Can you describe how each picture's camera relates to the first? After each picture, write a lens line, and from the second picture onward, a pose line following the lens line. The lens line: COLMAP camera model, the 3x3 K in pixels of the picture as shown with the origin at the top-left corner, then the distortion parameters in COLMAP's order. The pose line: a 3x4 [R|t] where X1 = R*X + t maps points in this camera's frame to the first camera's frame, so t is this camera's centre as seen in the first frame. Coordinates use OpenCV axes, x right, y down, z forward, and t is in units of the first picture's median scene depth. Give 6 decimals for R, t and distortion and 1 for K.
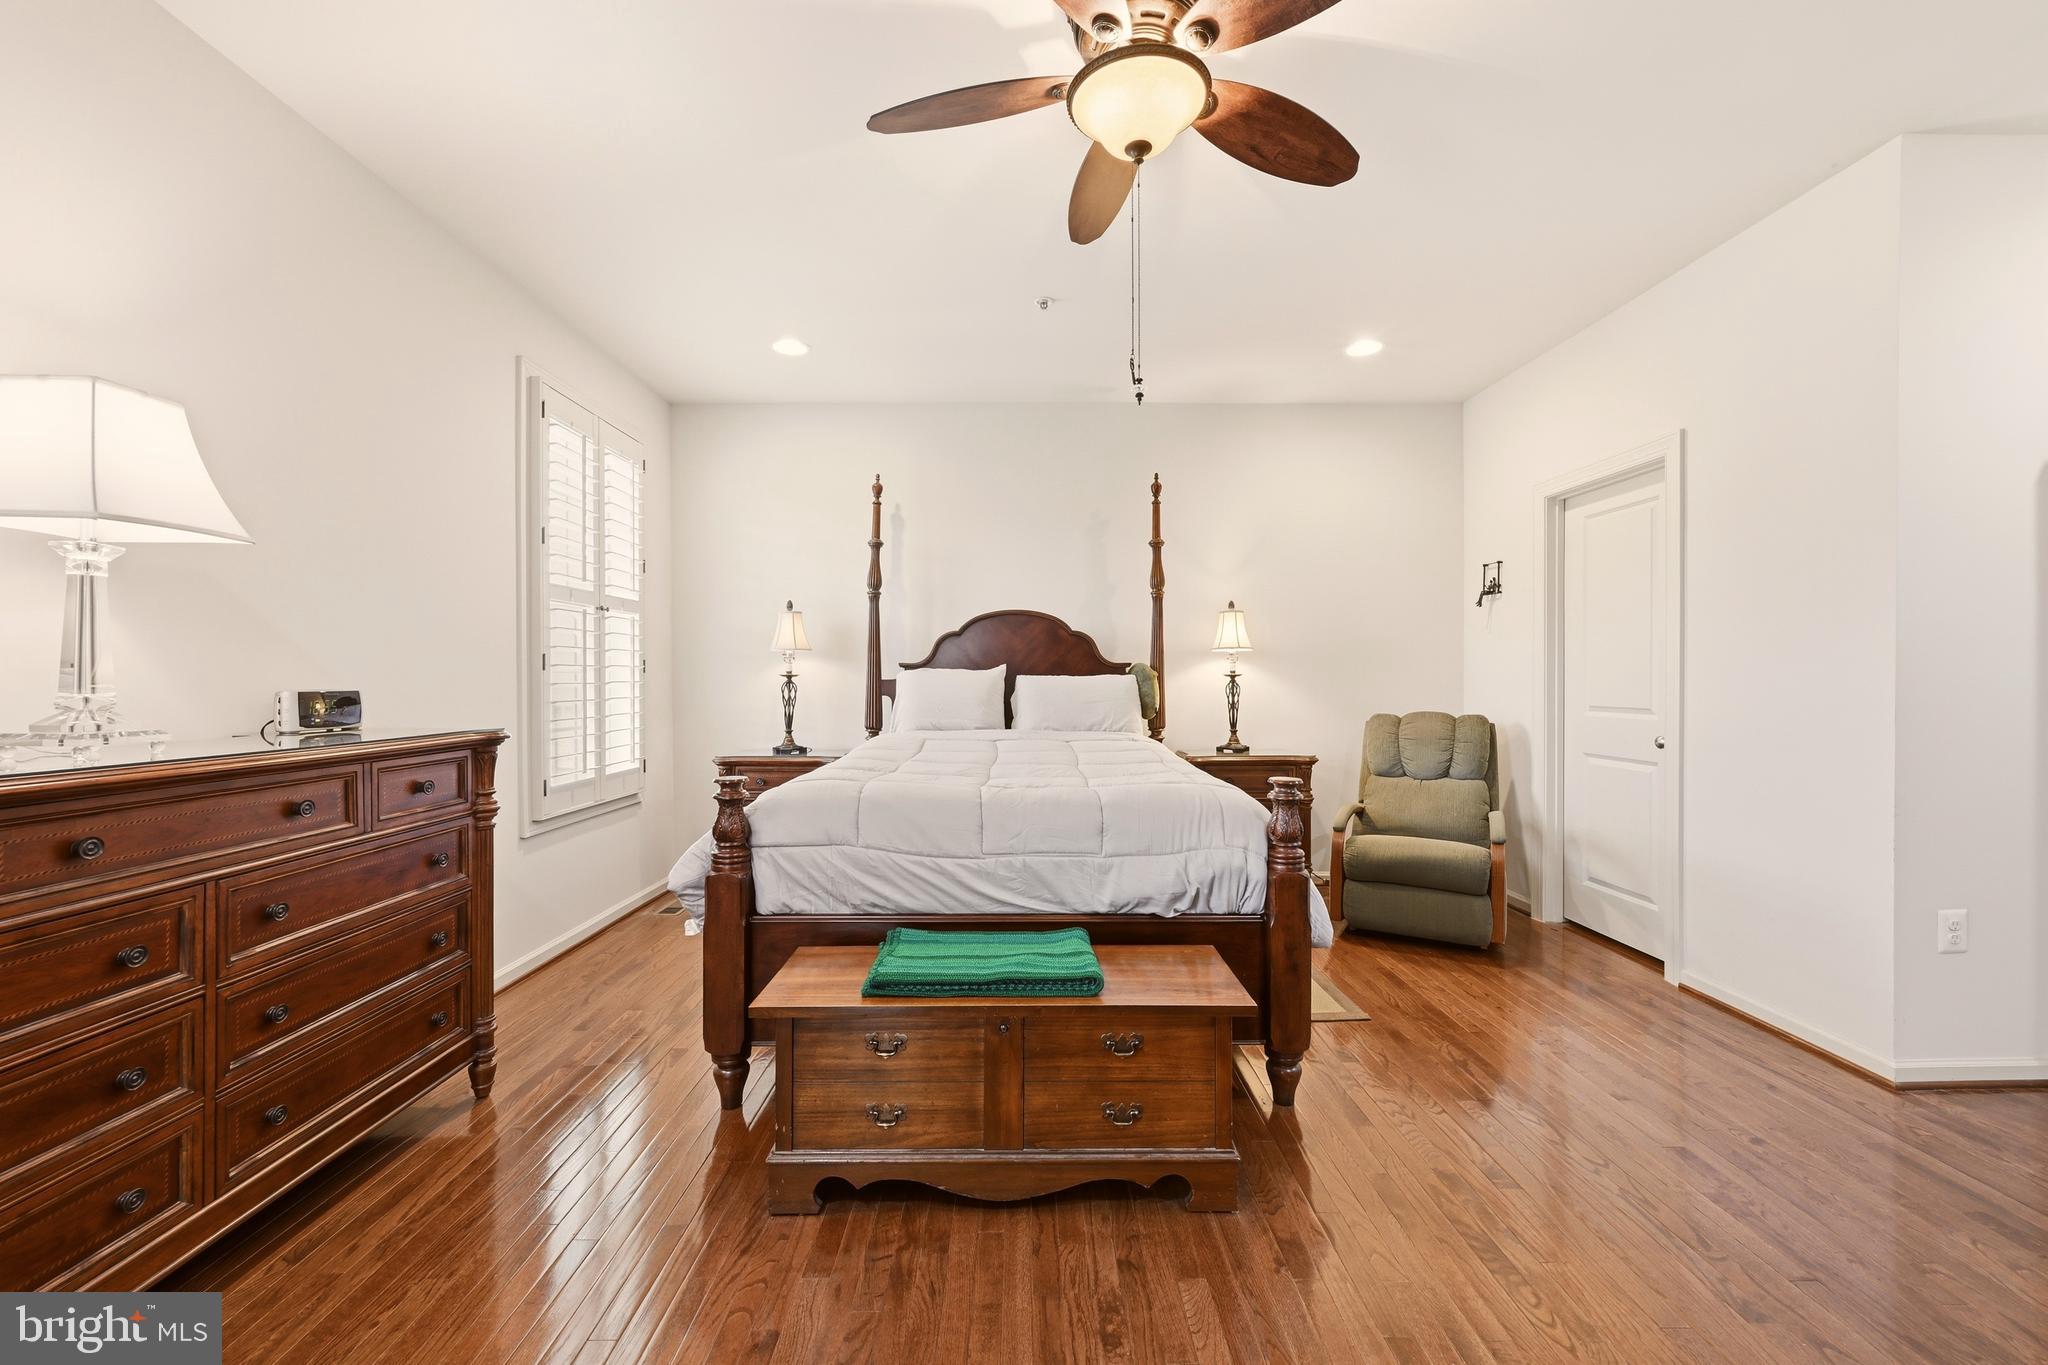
lens RADIAL K [[812.4, 0, 1024.0], [0, 812.4, 682.5], [0, 0, 1]] dist [-0.002077, -0.000148]
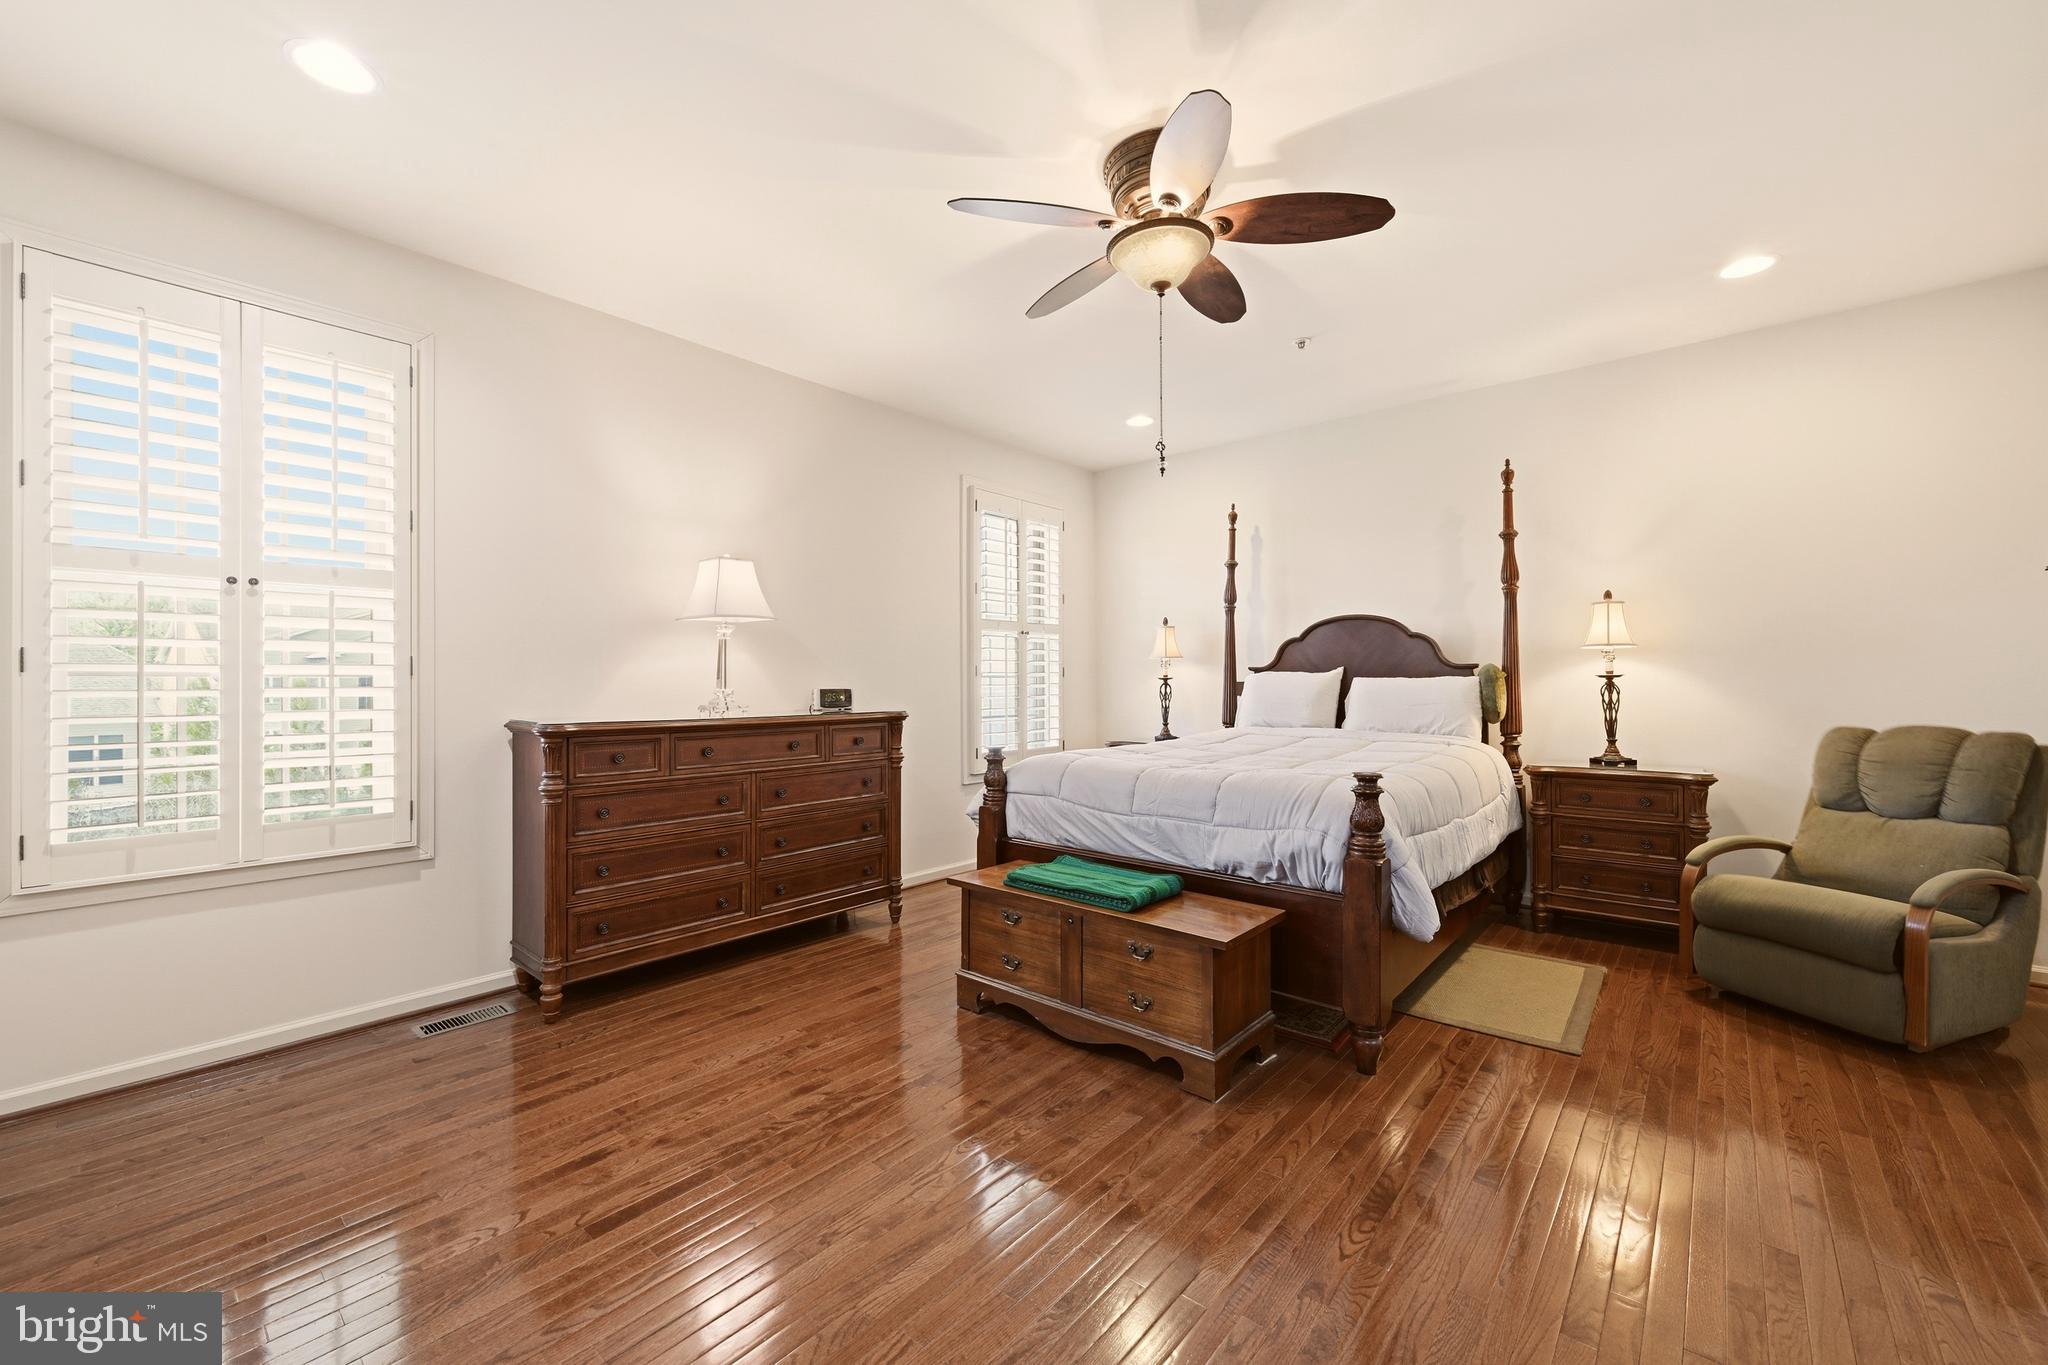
lens RADIAL K [[812.4, 0, 1024.0], [0, 812.4, 682.5], [0, 0, 1]] dist [-0.002077, -0.000148]
pose [[0.744317, -0.000407, -0.667826, 0.687754], [0.000082, 1.000000, -0.000518, -0.003073], [0.667826, 0.000331, 0.744317, -0.112303]]
